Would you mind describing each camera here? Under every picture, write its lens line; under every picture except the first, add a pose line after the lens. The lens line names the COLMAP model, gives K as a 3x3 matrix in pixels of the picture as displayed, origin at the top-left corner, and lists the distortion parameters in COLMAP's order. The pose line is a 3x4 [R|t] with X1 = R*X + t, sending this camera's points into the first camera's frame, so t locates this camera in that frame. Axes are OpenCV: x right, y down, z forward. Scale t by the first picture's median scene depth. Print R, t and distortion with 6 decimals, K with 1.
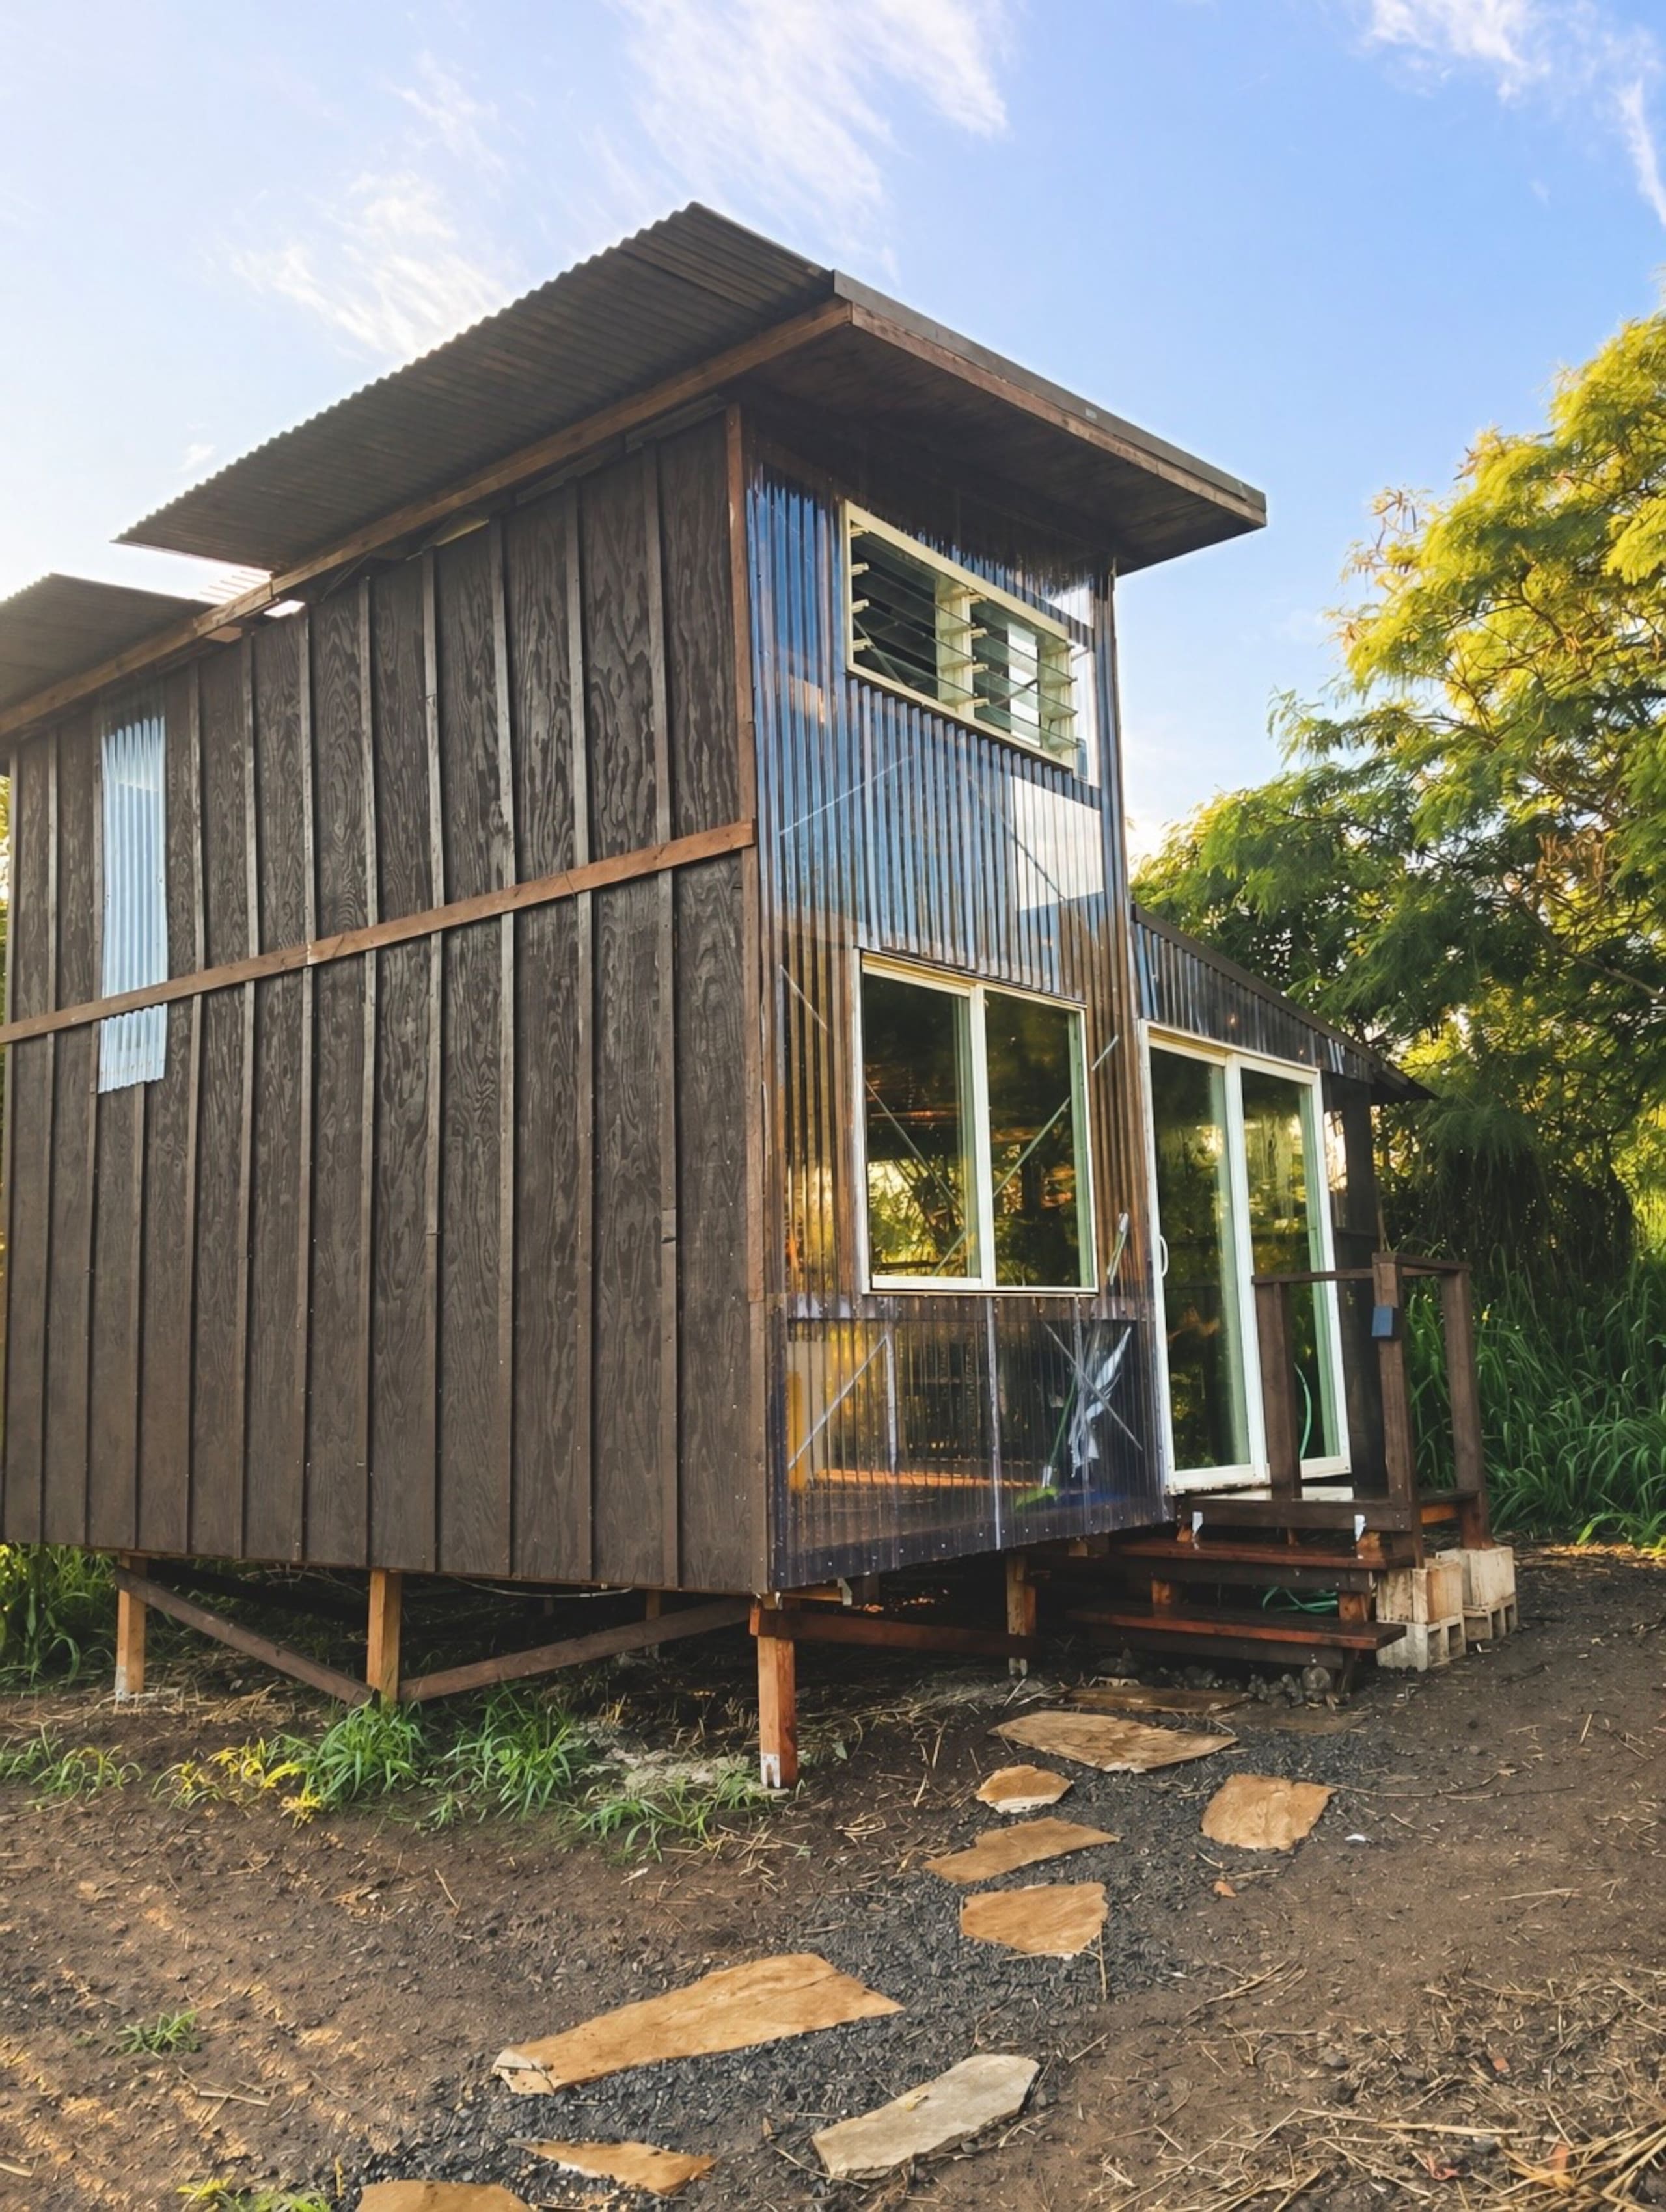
lens RADIAL K [[1794.8, 0, 833.0], [0, 1794.8, 1106.0], [0, 0, 1]] dist [0.009637, -0.000211]
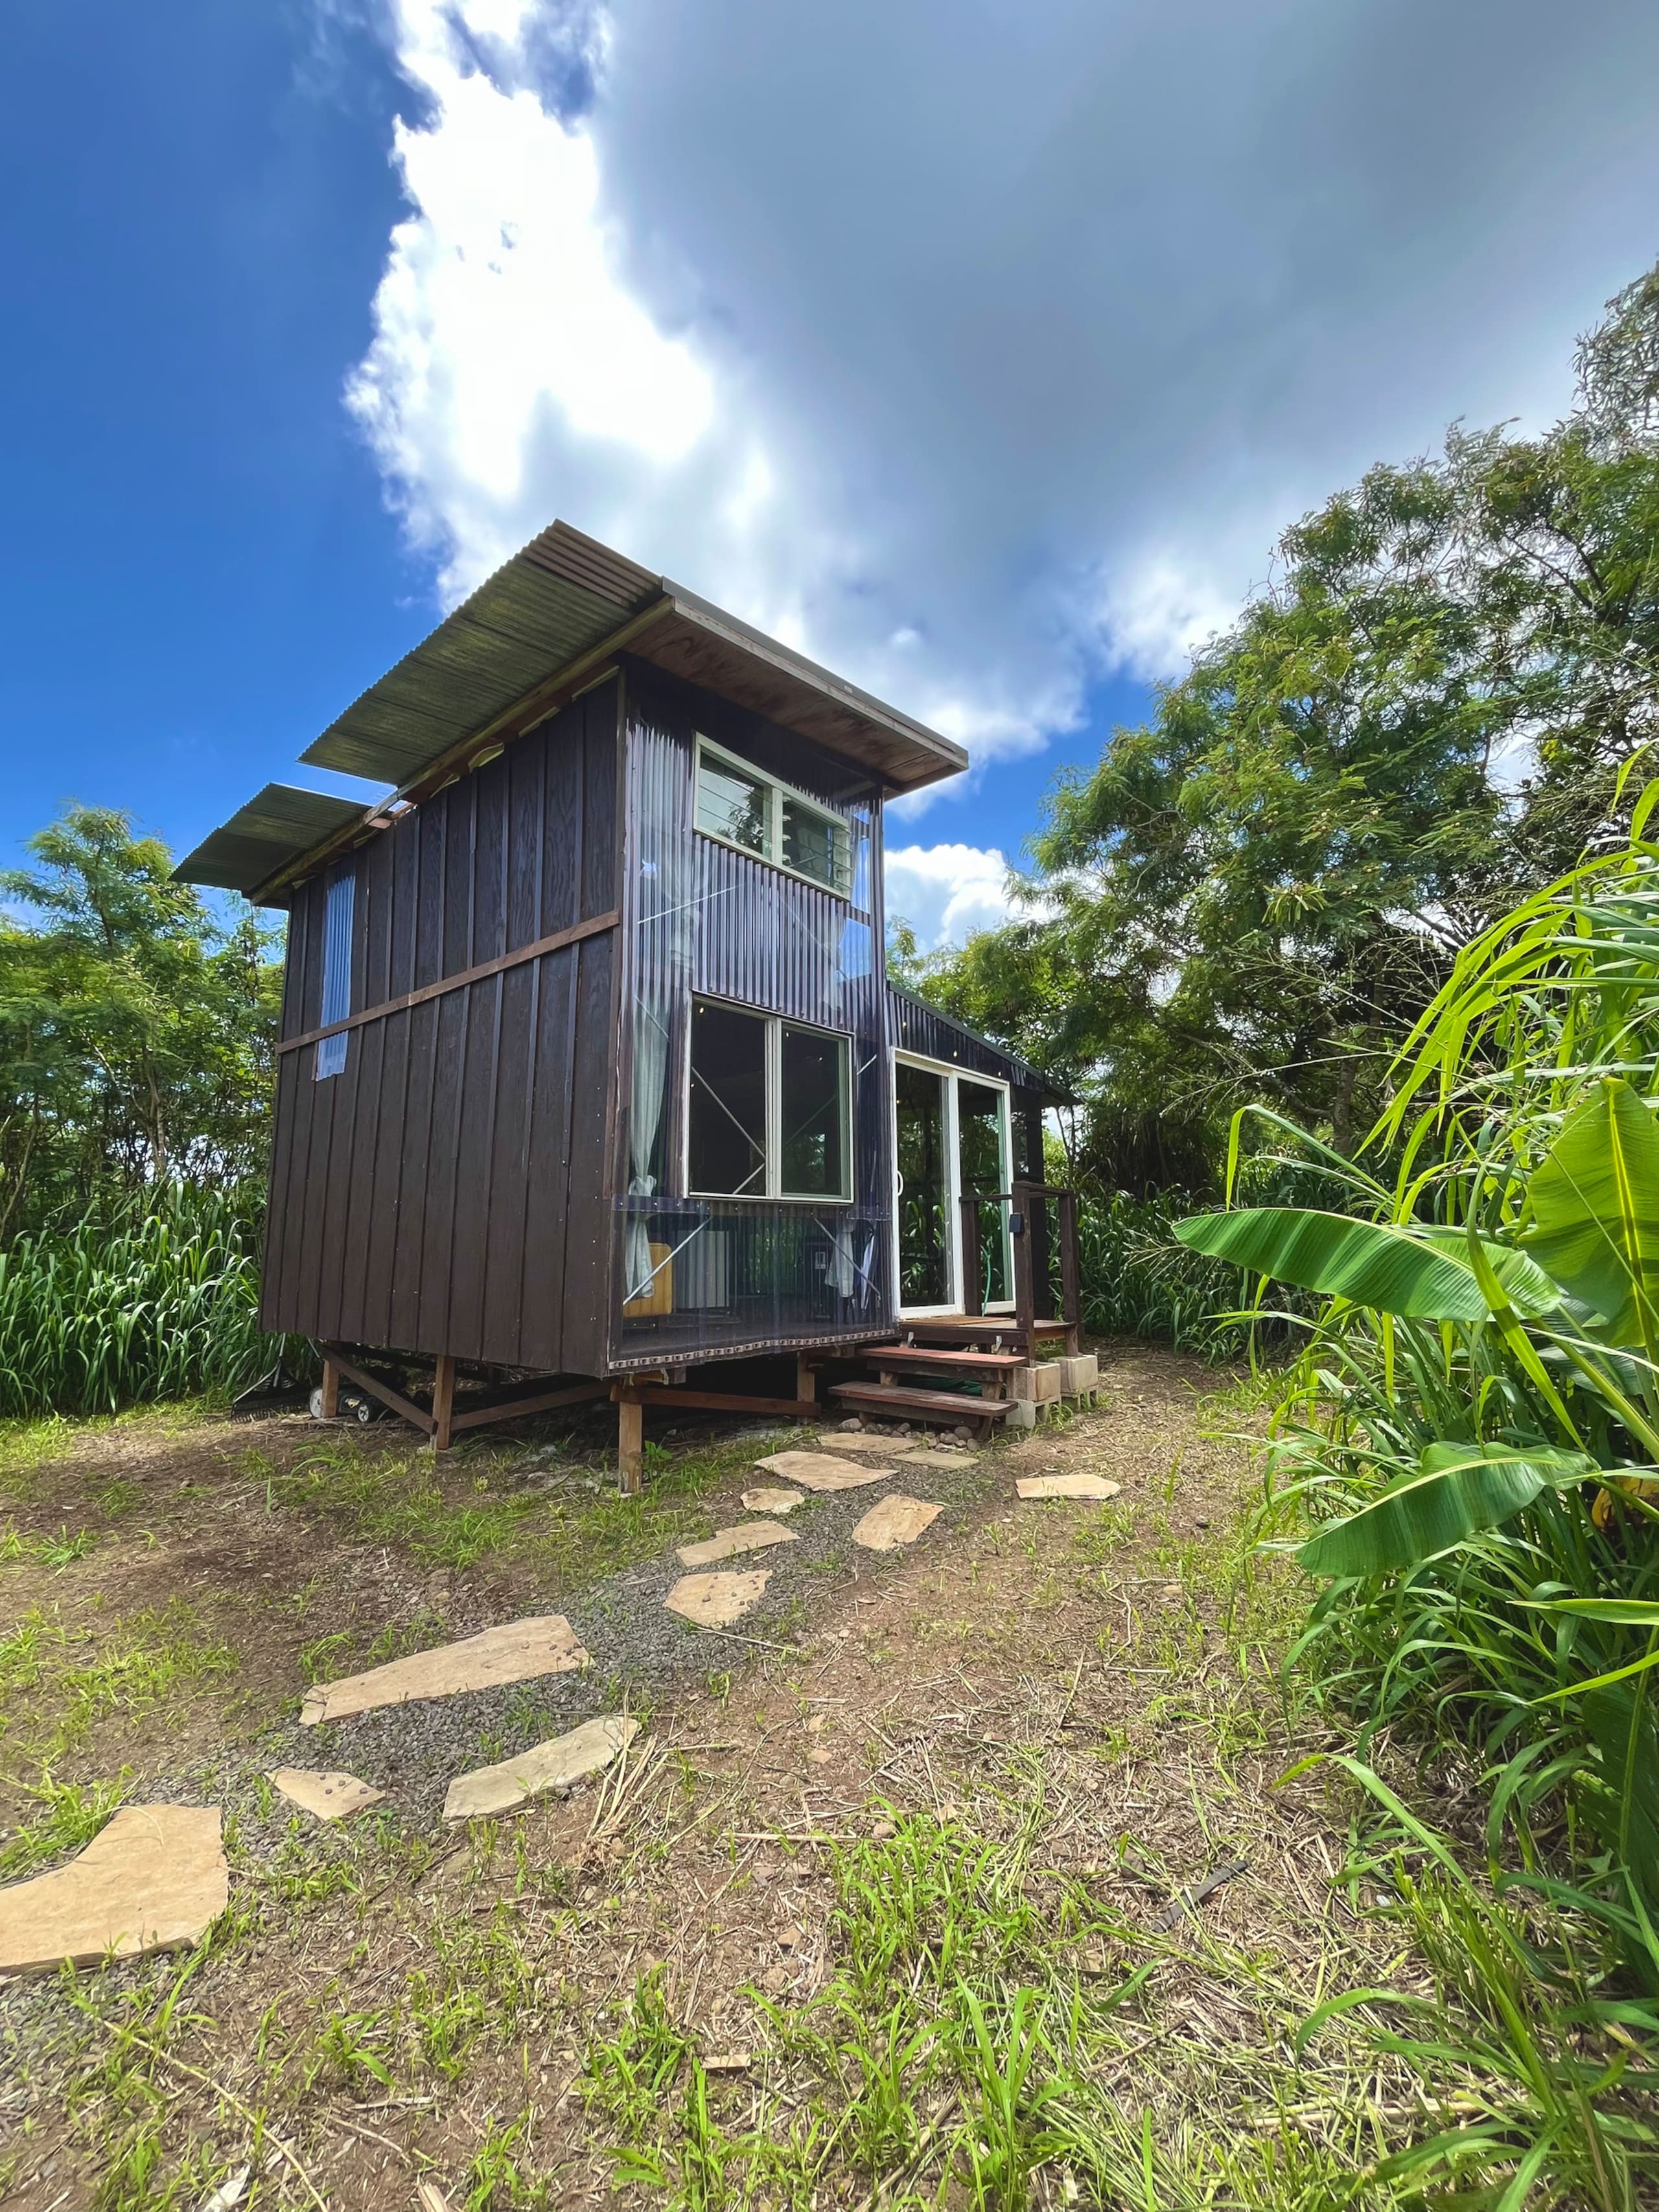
lens RADIAL K [[863.7, 0, 829.5], [0, 863.7, 1106.0], [0, 0, 1]] dist [0.000175, 0.000028]
pose [[0.999225, 0.016876, -0.035553, 0.151469], [-0.017902, 0.999427, -0.028740, 0.036897], [0.035048, 0.029355, 0.998954, 0.172275]]
